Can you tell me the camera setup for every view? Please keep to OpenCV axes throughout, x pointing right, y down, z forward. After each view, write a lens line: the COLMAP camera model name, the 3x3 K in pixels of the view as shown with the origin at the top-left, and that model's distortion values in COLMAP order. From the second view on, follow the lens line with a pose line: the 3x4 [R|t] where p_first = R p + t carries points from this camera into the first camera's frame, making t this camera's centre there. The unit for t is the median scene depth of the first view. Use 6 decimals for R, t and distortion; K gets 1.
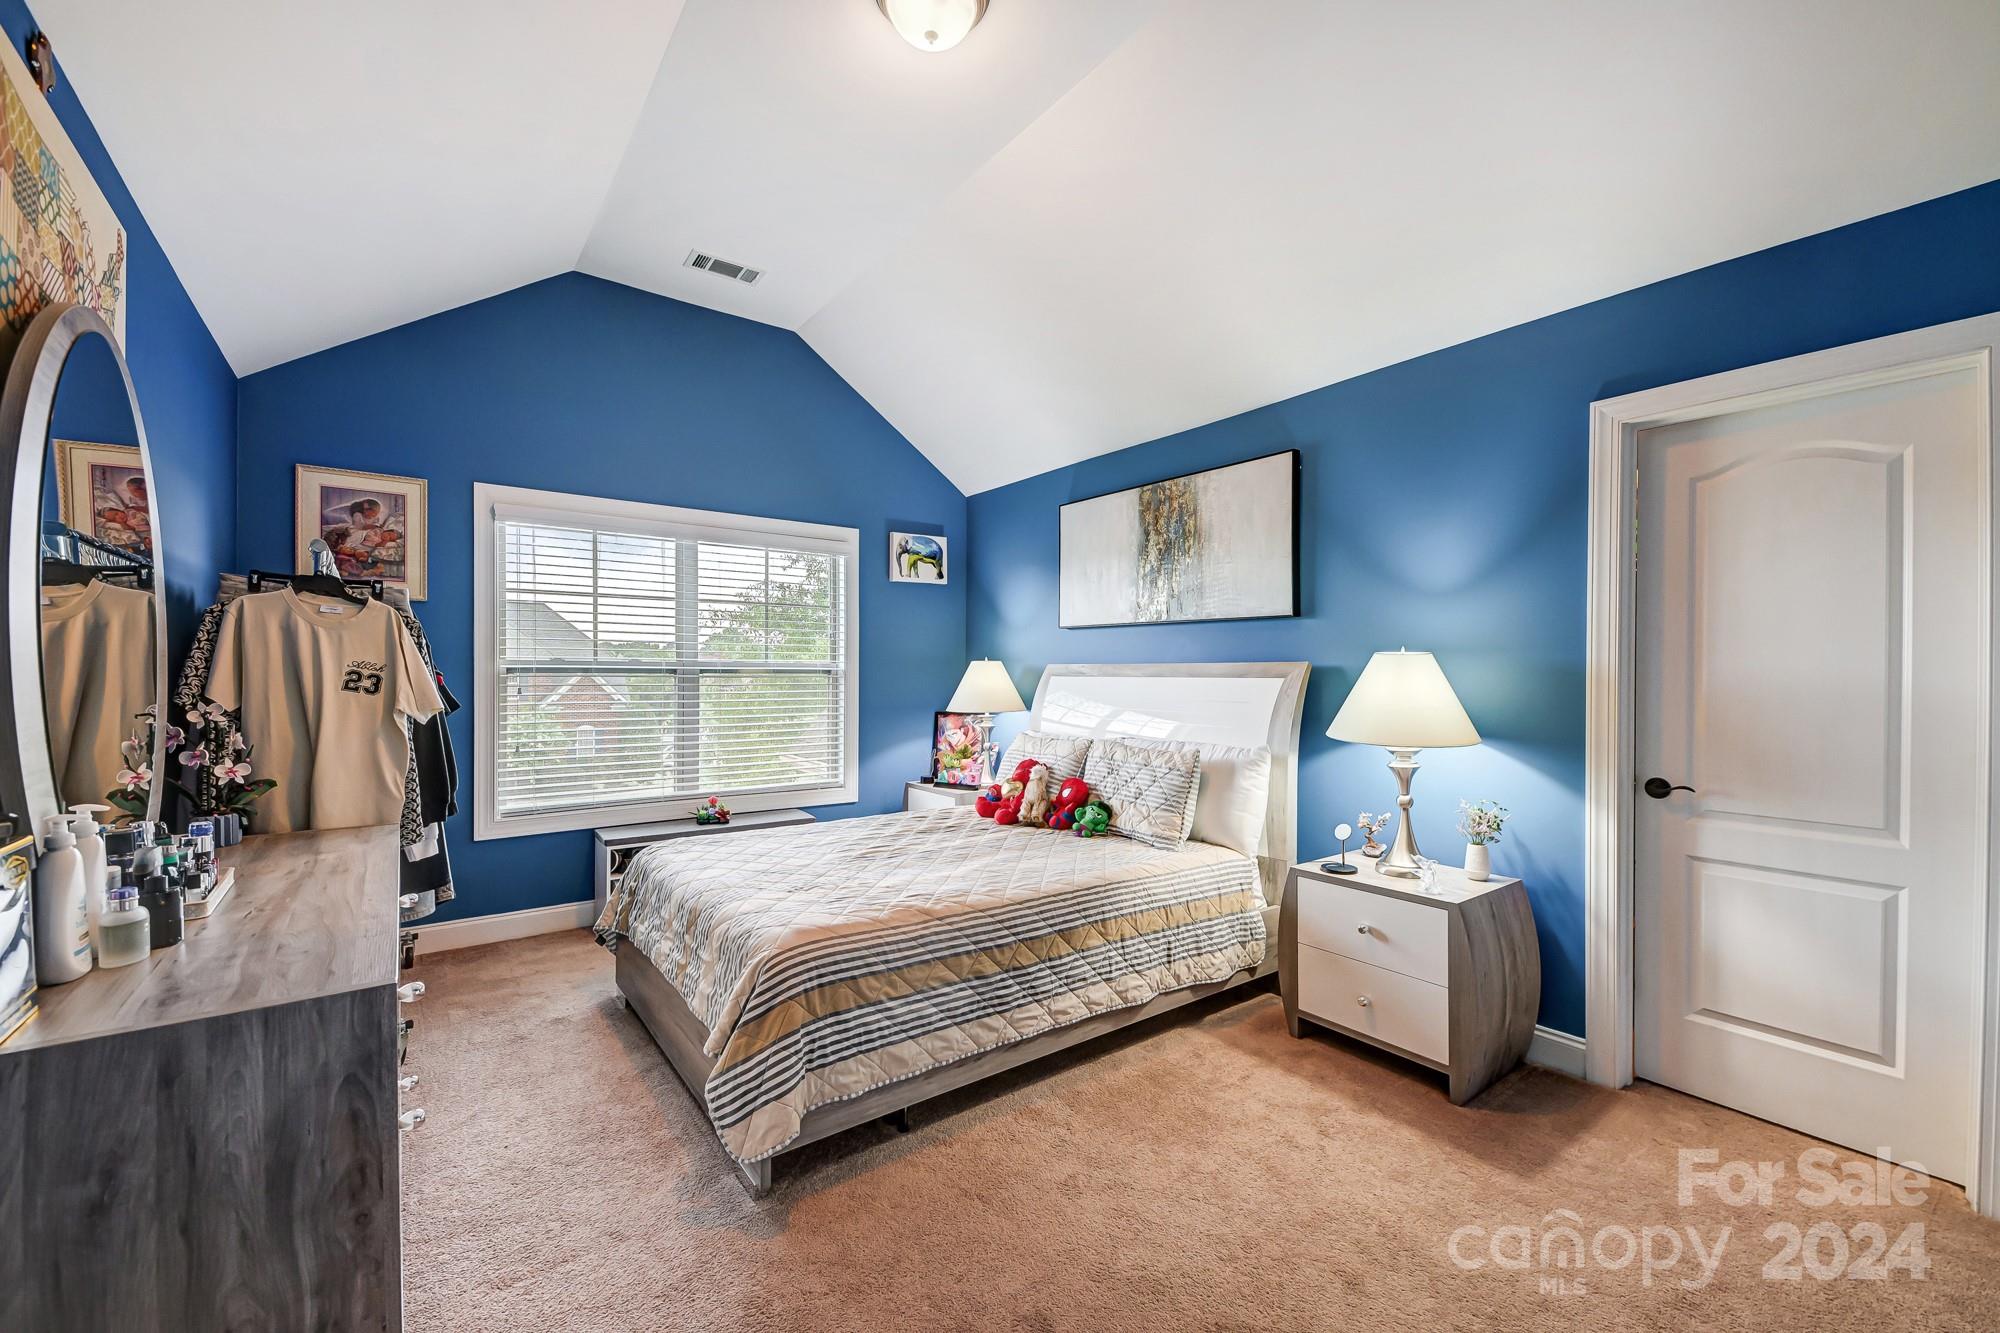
lens RADIAL K [[808.1, 0, 997.6], [0, 808.1, 675.3], [0, 0, 1]] dist [0.002829, 0.000252]
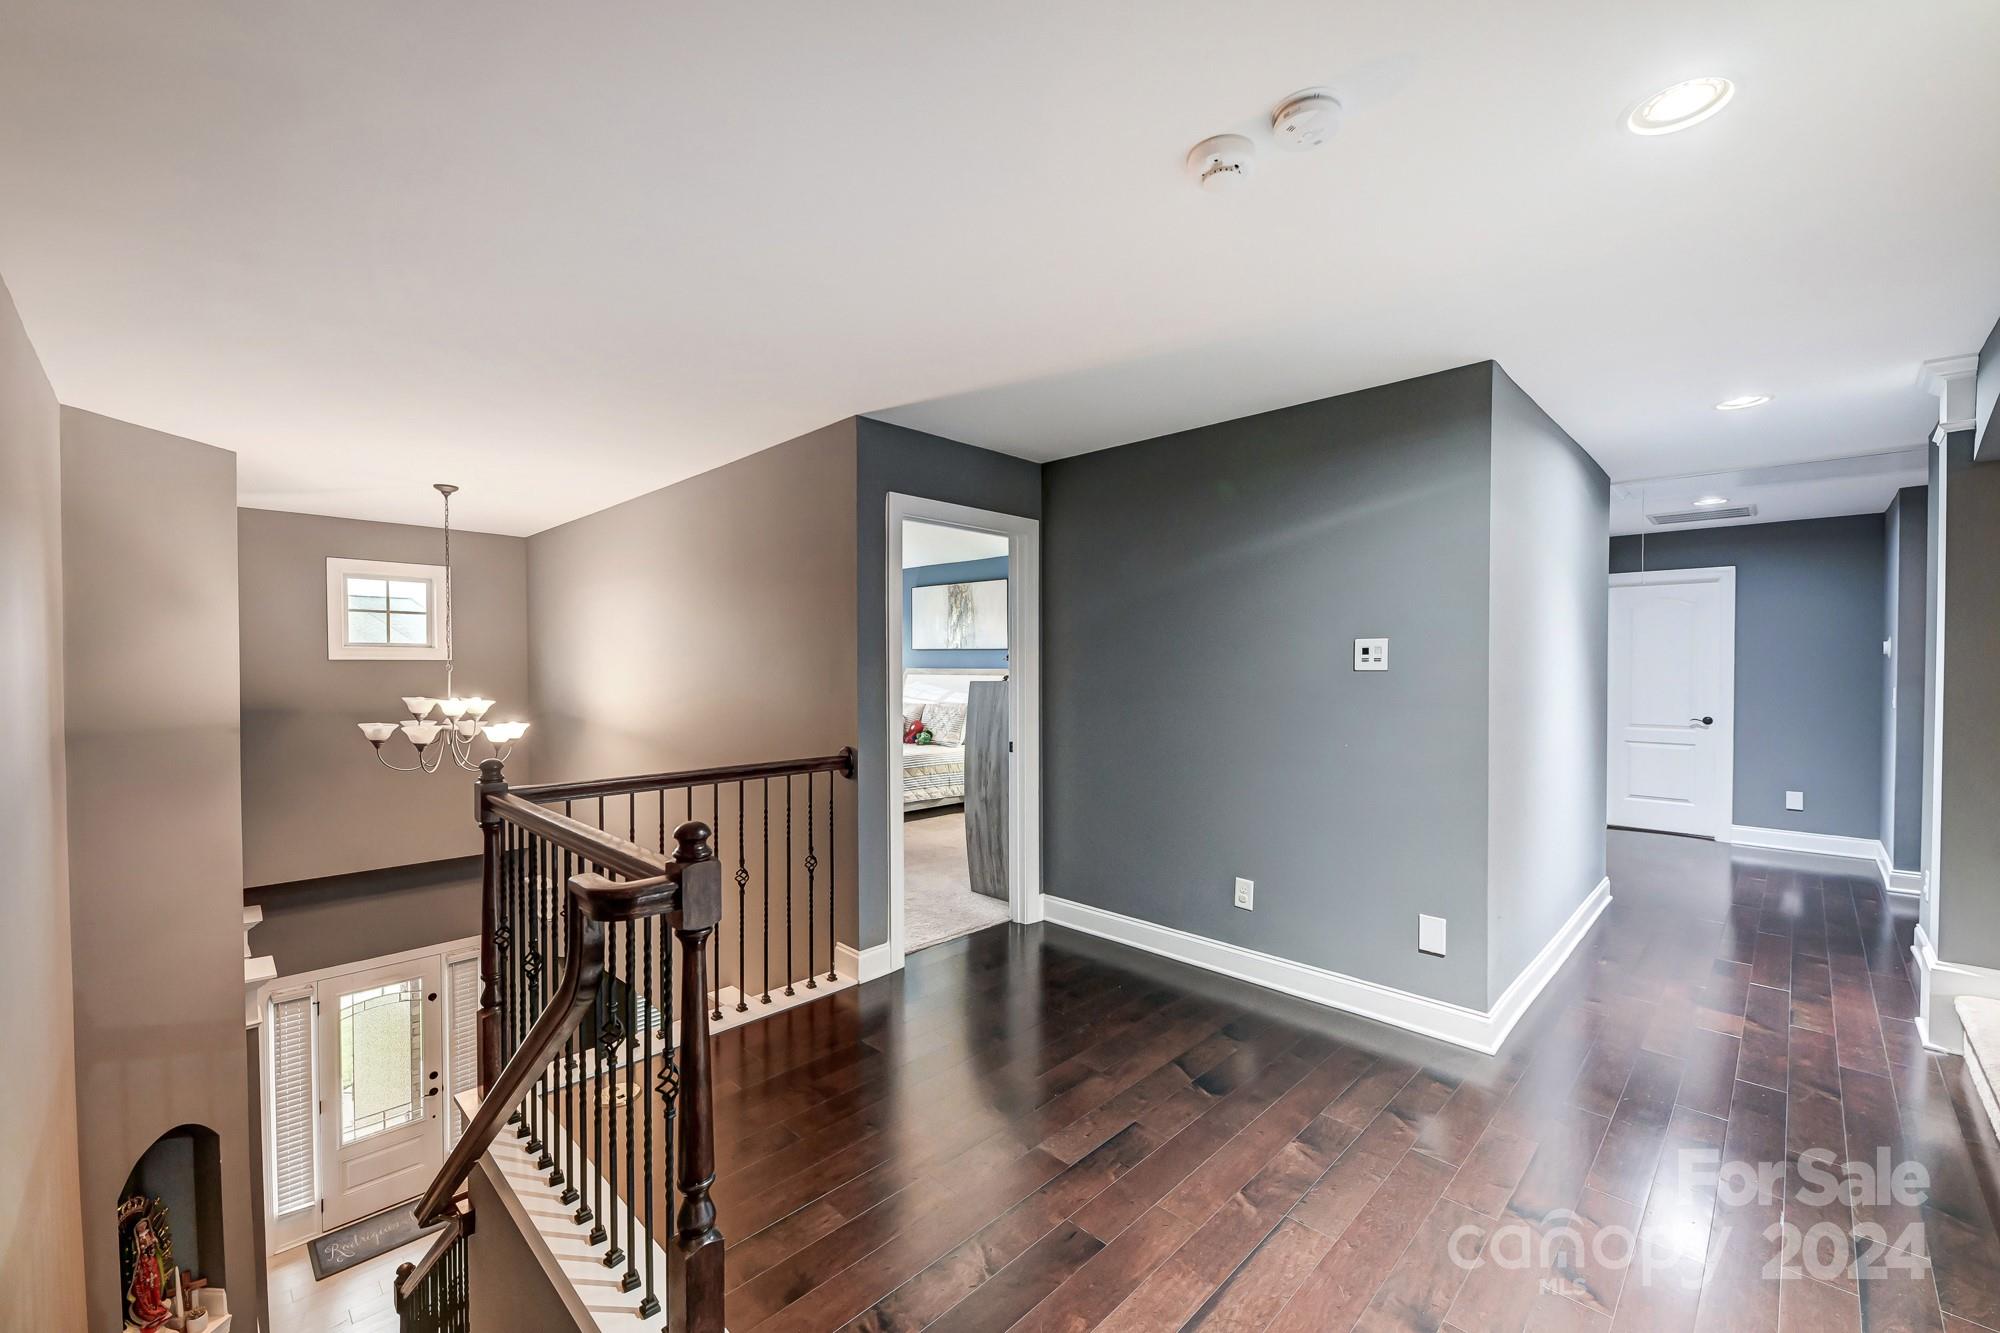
lens RADIAL K [[808.1, 0, 1001.0], [0, 808.1, 665.1], [0, 0, 1]] dist [0.002829, 0.000252]
pose [[0.987585, -0.014273, 0.156434, -0.022792], [0.012585, 0.999851, 0.011777, -0.051785], [-0.156579, -0.009662, 0.987618, -1.255406]]
